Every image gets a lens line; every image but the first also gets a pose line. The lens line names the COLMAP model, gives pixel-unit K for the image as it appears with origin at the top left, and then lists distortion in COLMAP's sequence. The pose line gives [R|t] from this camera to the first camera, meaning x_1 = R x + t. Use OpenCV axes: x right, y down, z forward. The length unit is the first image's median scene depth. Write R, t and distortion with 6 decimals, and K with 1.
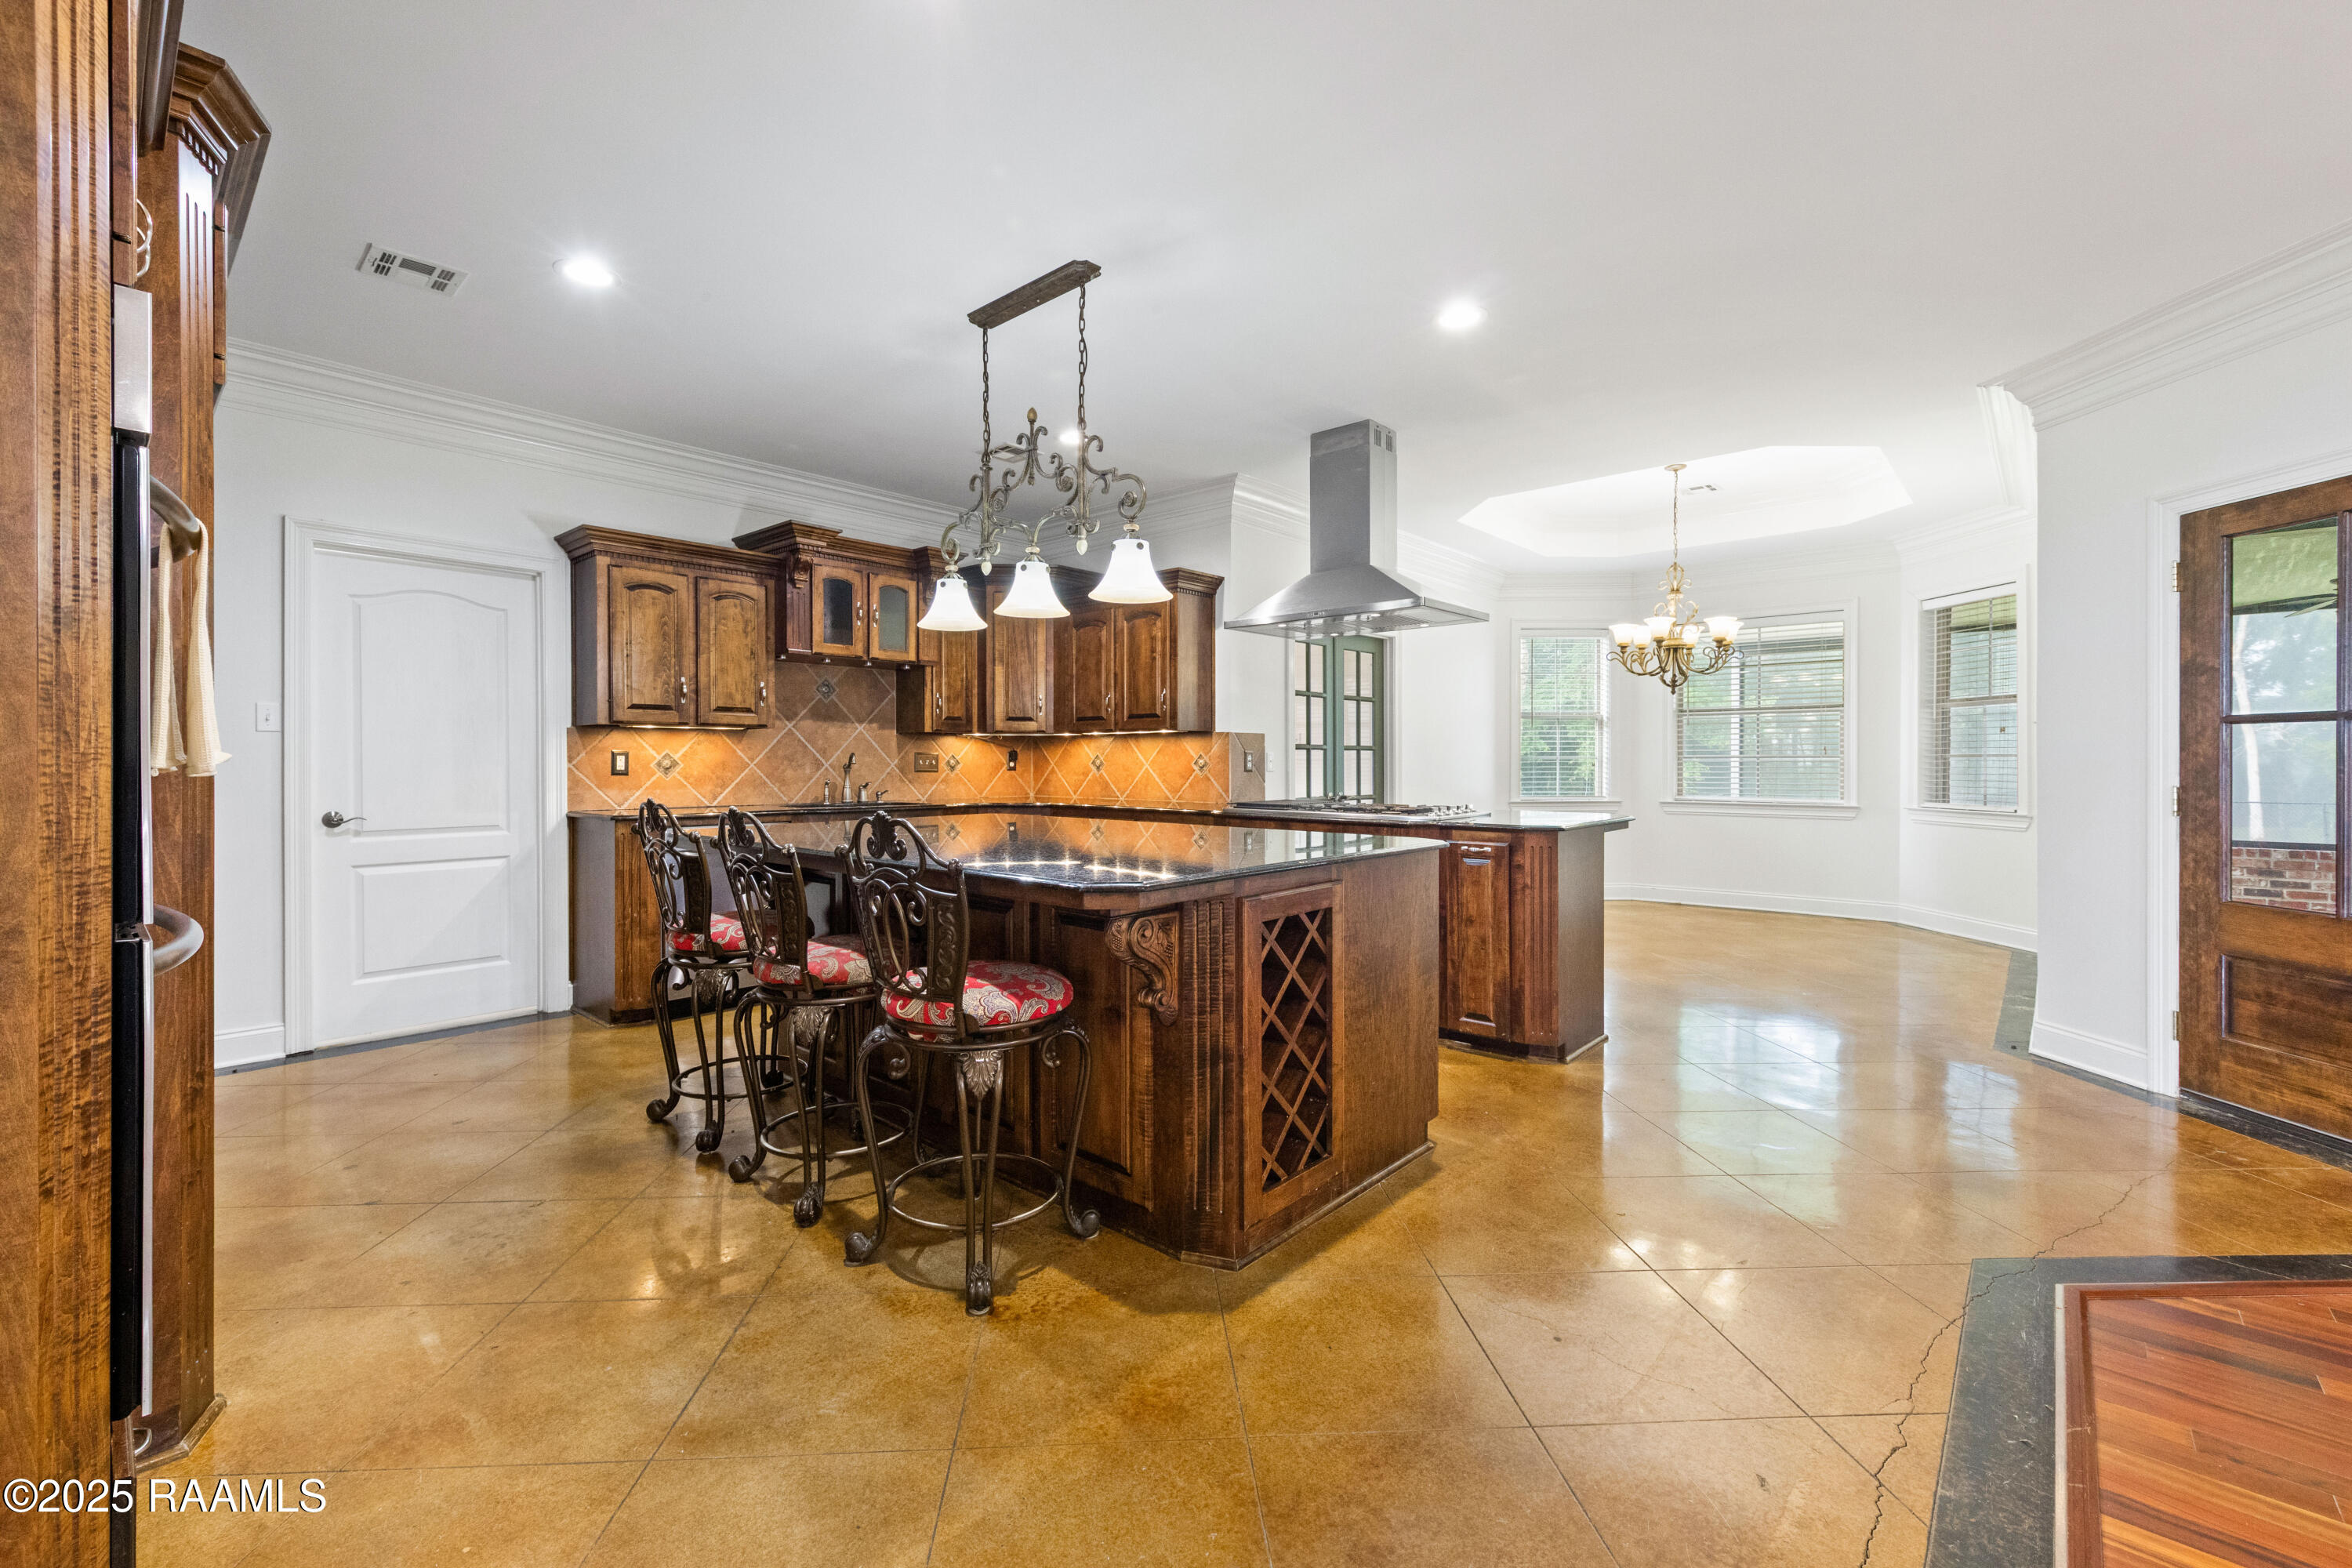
lens RADIAL K [[979.0, 0, 1166.7], [0, 979.0, 767.2], [0, 0, 1]] dist [0.011281, 0.000241]
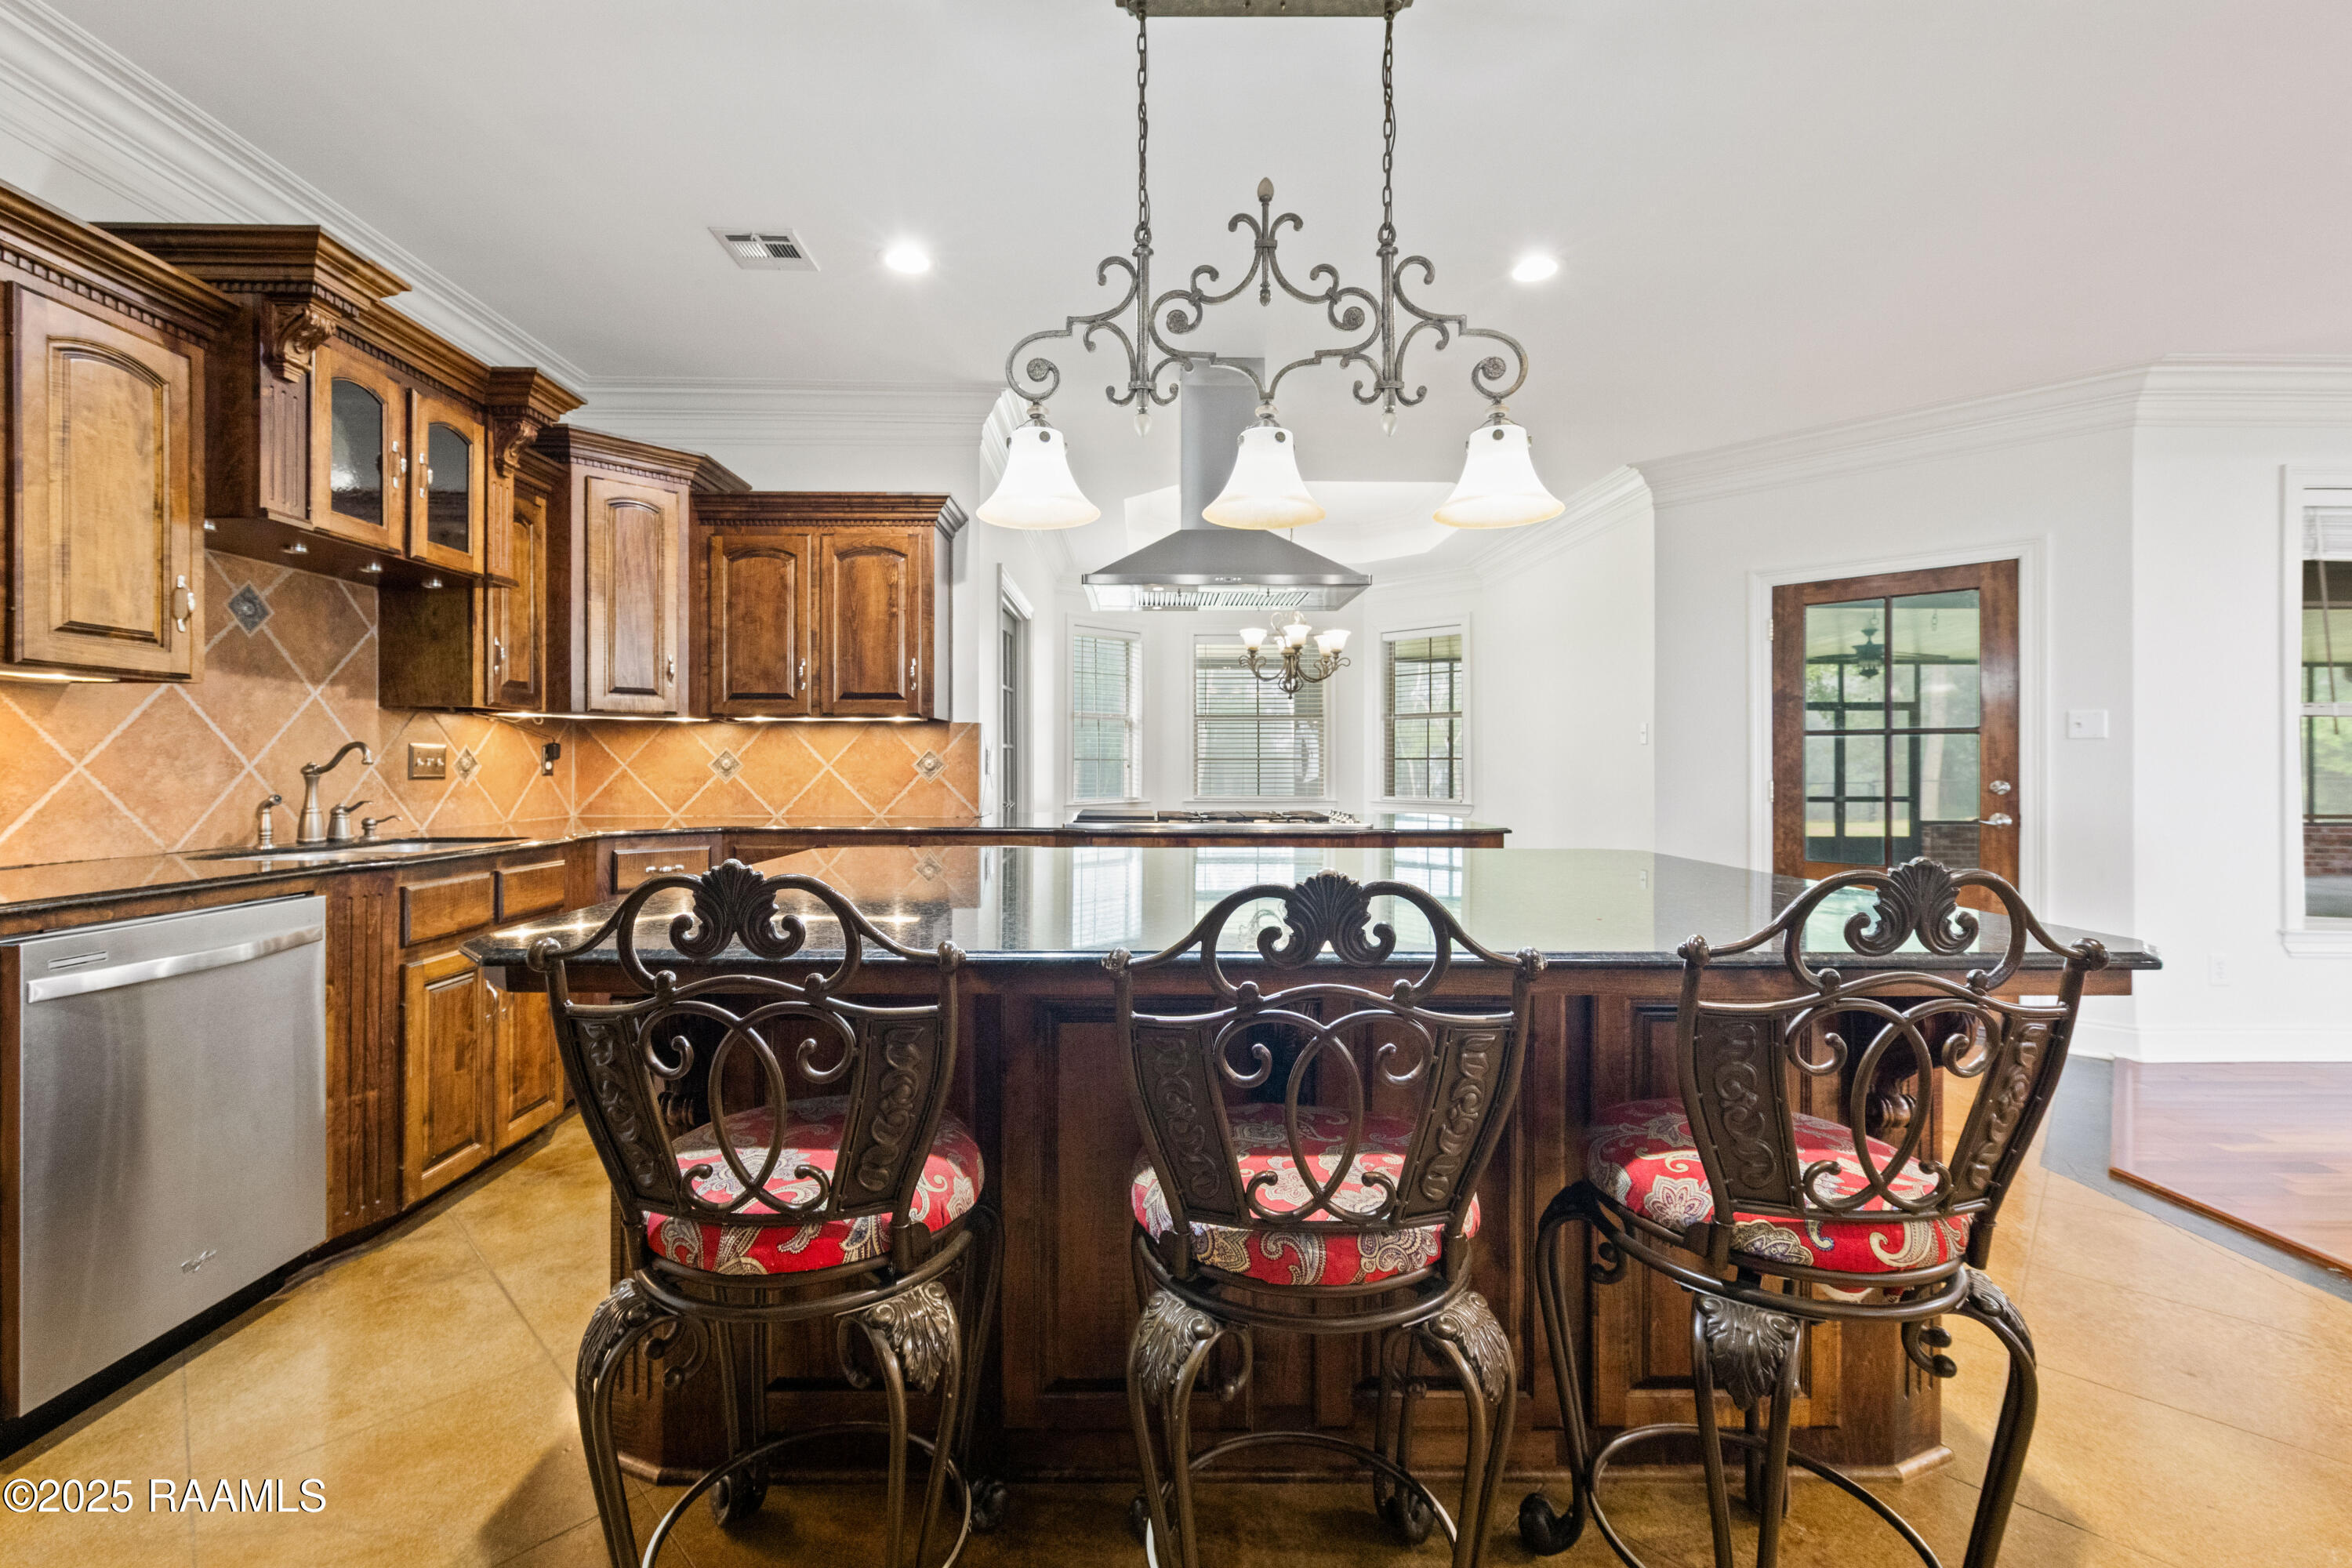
lens RADIAL K [[986.1, 0, 1153.6], [0, 986.1, 761.7], [0, 0, 1]] dist [0.006235, 0.000093]
pose [[0.738997, 0.002039, 0.673706, -0.401226], [0.002607, 0.999979, -0.005886, -0.000788], [-0.673704, 0.006106, 0.738976, 0.398743]]
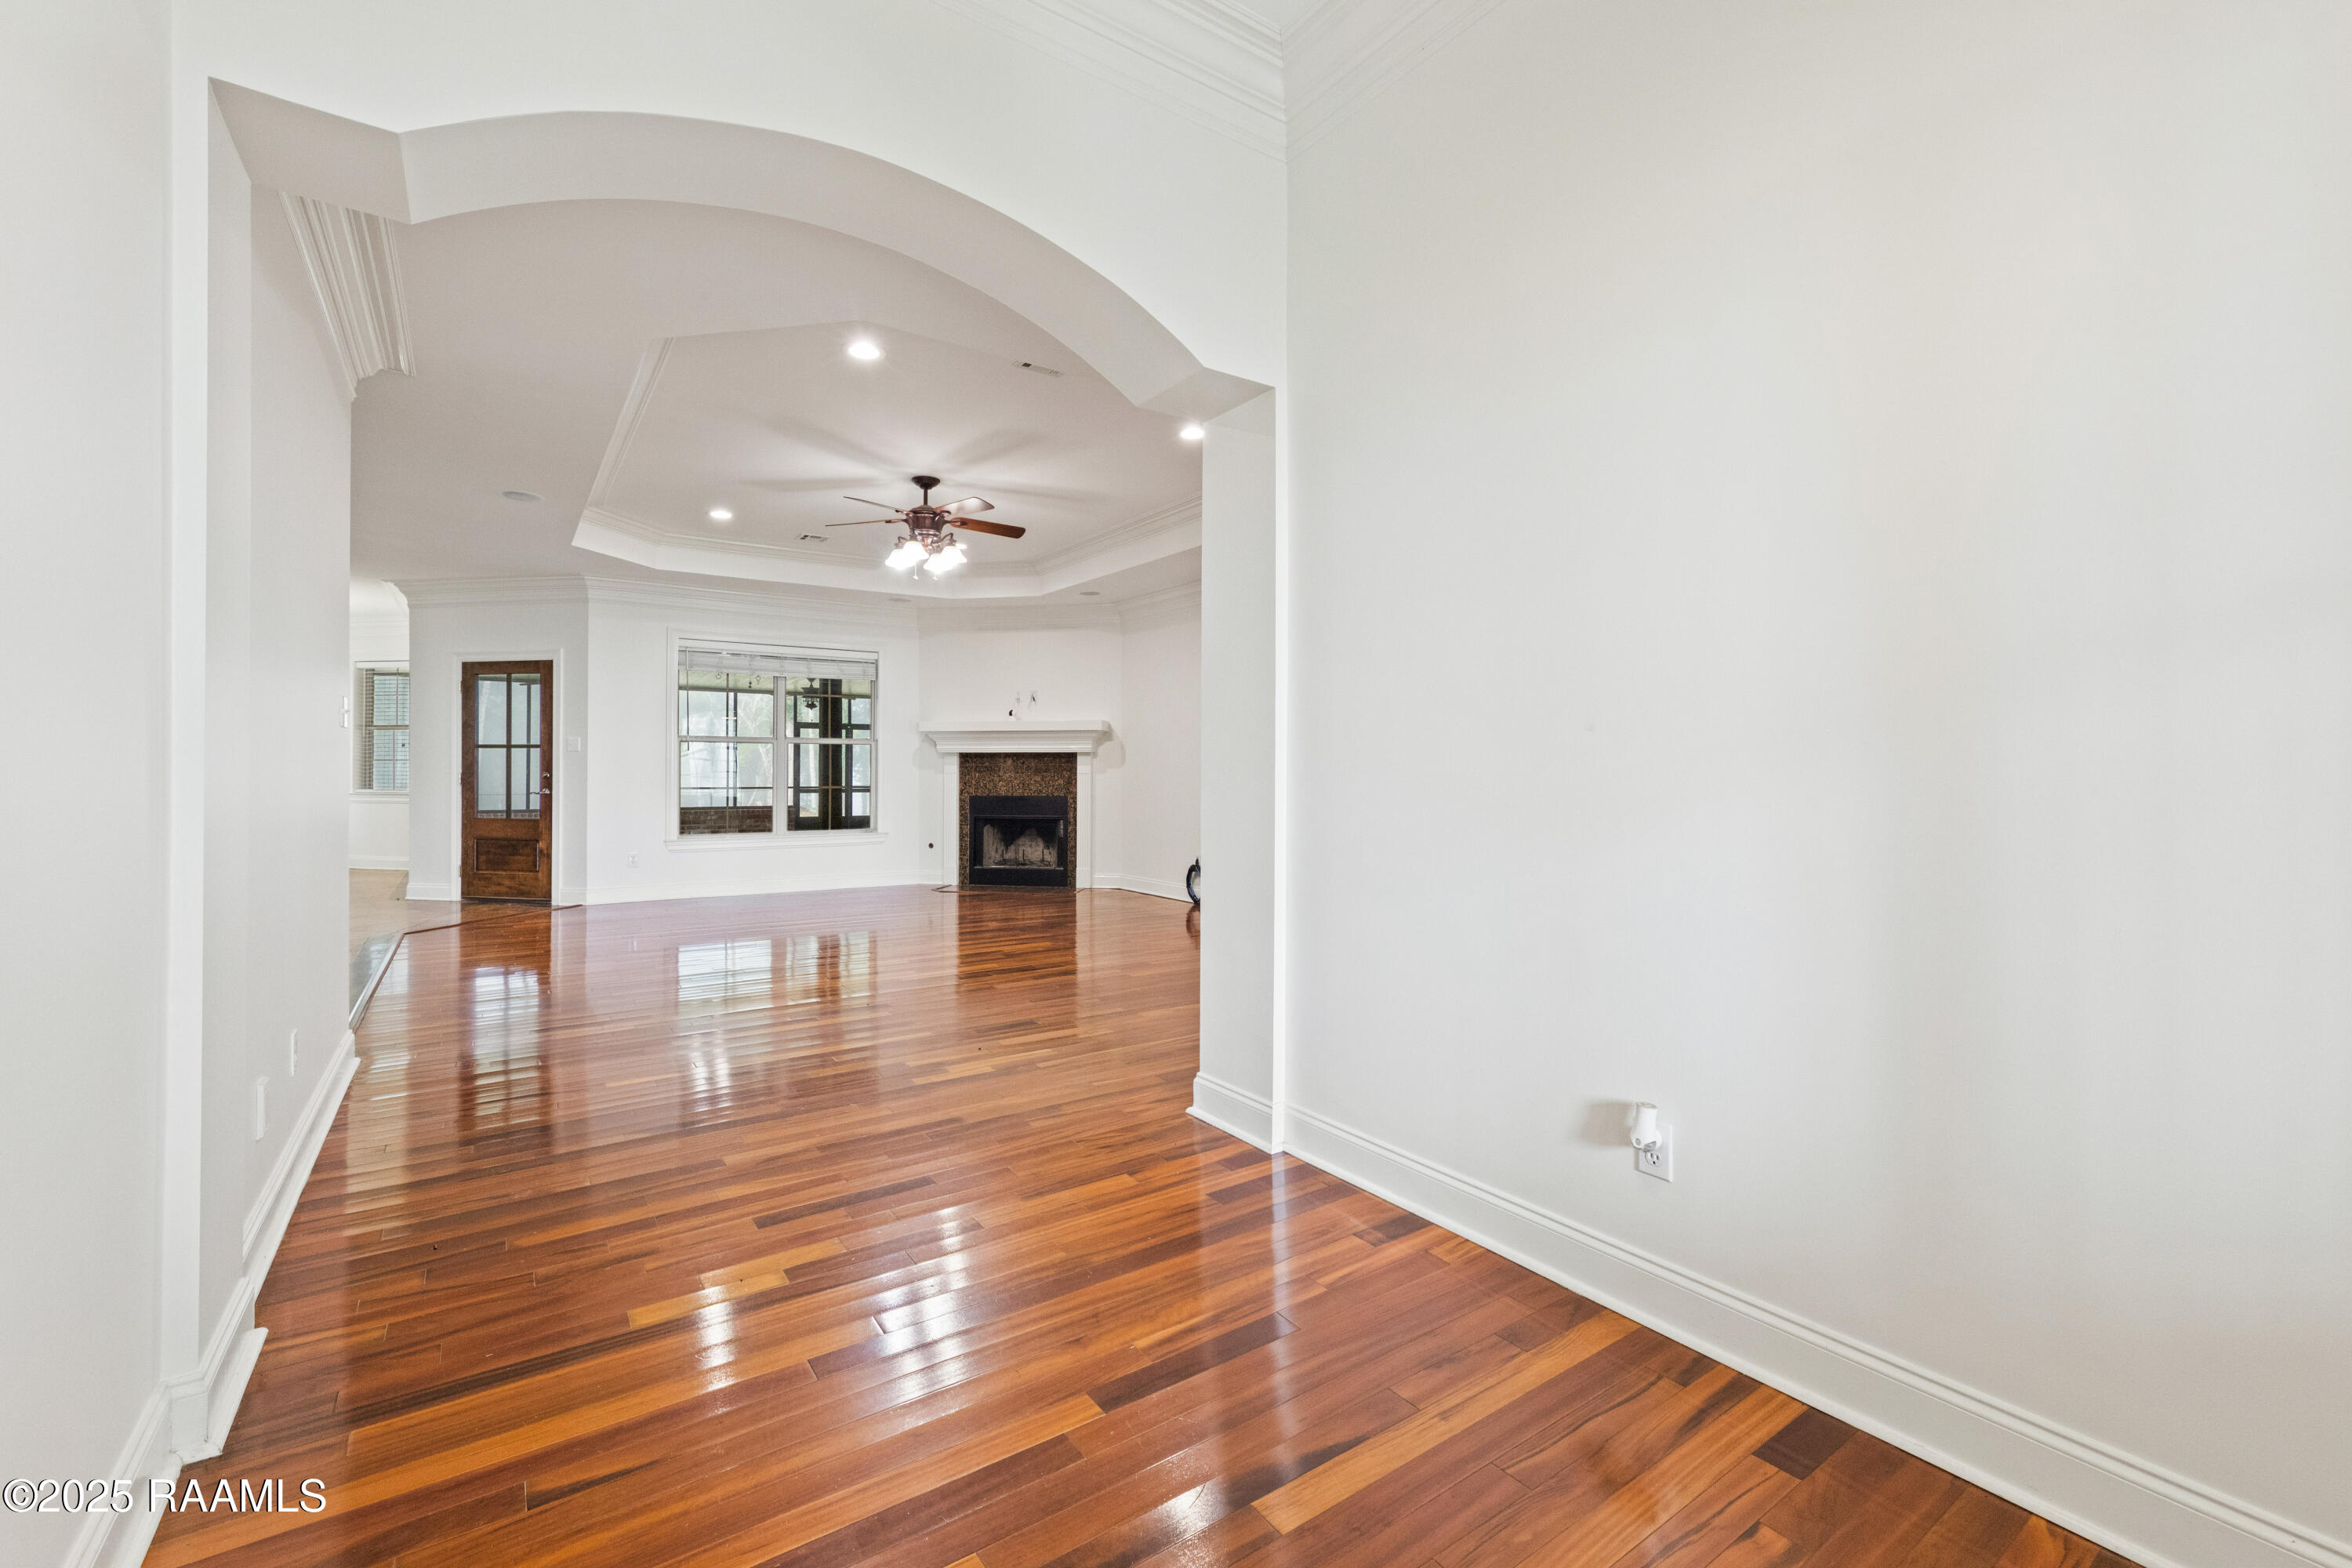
lens RADIAL K [[979.0, 0, 1166.7], [0, 979.0, 767.2], [0, 0, 1]] dist [0.011281, 0.000241]
pose [[0.231398, 0.002999, 0.972855, -0.667846], [0.001617, 0.999993, -0.003468, 0.011434], [-0.972858, 0.002376, 0.231392, -0.891049]]
